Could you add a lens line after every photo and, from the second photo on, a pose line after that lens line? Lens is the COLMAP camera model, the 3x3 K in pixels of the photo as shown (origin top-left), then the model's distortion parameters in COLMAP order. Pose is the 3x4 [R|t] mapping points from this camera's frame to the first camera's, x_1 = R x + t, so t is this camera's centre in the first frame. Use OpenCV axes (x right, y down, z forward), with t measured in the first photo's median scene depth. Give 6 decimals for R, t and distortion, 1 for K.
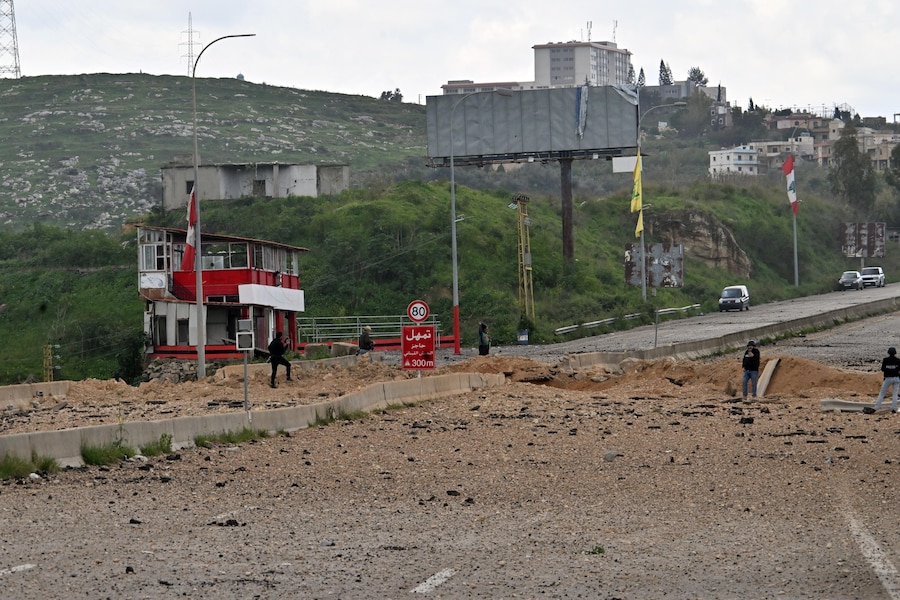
lens RADIAL K [[1127.3, 0, 450.0], [0, 1127.3, 300.0], [0, 0, 1]] dist [-0.017025, -0.029151]
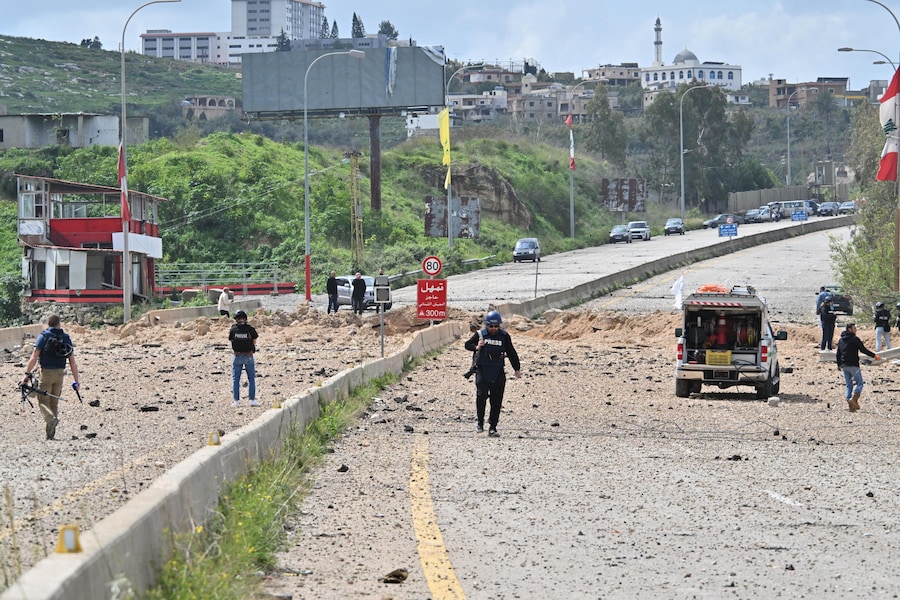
lens RADIAL K [[1038.7, 0, 447.4], [0, 1038.7, 278.7], [0, 0, 1]] dist [-0.007138, 0.006985]
pose [[0.999593, 0.013160, 0.025330, 0.162875], [-0.013745, 0.999640, 0.023052, 0.004509], [-0.025017, -0.023391, 0.999413, 0.026279]]
